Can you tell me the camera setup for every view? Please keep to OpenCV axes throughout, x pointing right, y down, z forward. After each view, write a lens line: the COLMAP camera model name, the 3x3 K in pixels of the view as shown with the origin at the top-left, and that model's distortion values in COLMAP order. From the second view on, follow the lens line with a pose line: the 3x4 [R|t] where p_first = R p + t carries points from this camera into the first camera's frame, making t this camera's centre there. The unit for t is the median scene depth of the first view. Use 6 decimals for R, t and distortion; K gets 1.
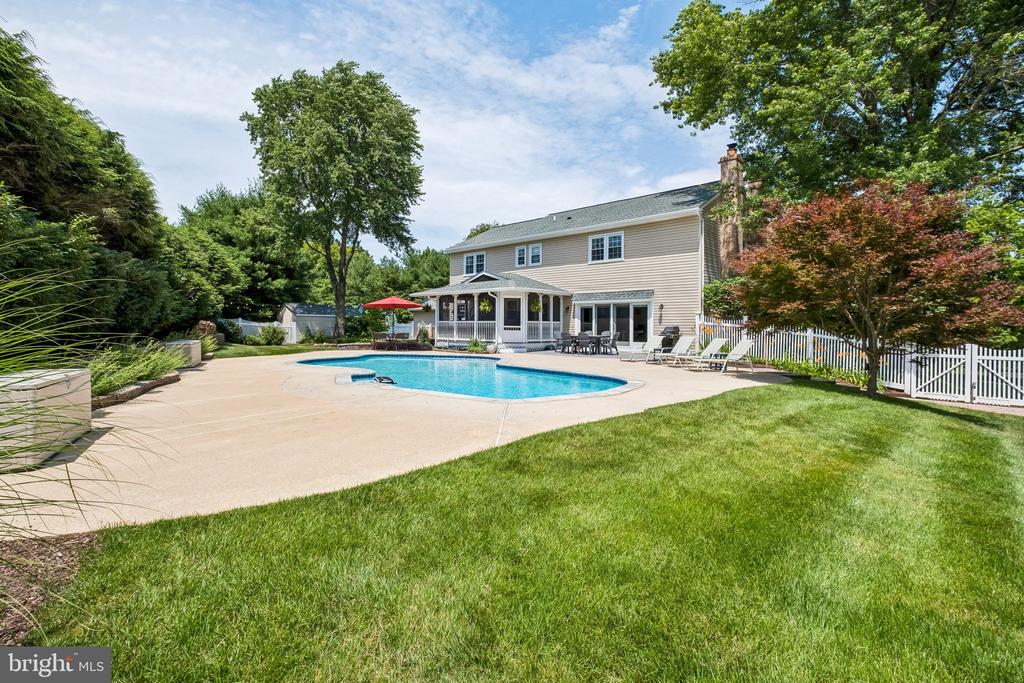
lens RADIAL K [[449.1, 0, 520.6], [0, 449.1, 326.0], [0, 0, 1]] dist [-0.003616, 0.000177]
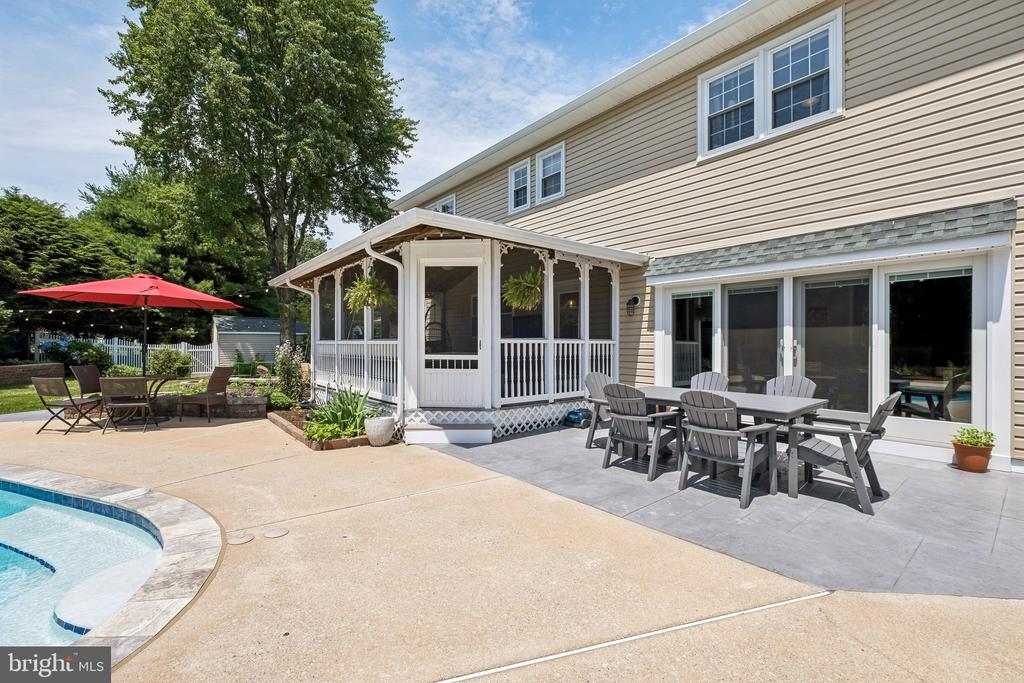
lens RADIAL K [[449.1, 0, 515.2], [0, 449.1, 345.6], [0, 0, 1]] dist [-0.003616, 0.000177]
pose [[0.988405, -0.003861, -0.151792, 0.067061], [0.004291, 0.999988, 0.002505, -0.006480], [0.151780, -0.003127, 0.988409, 0.639049]]
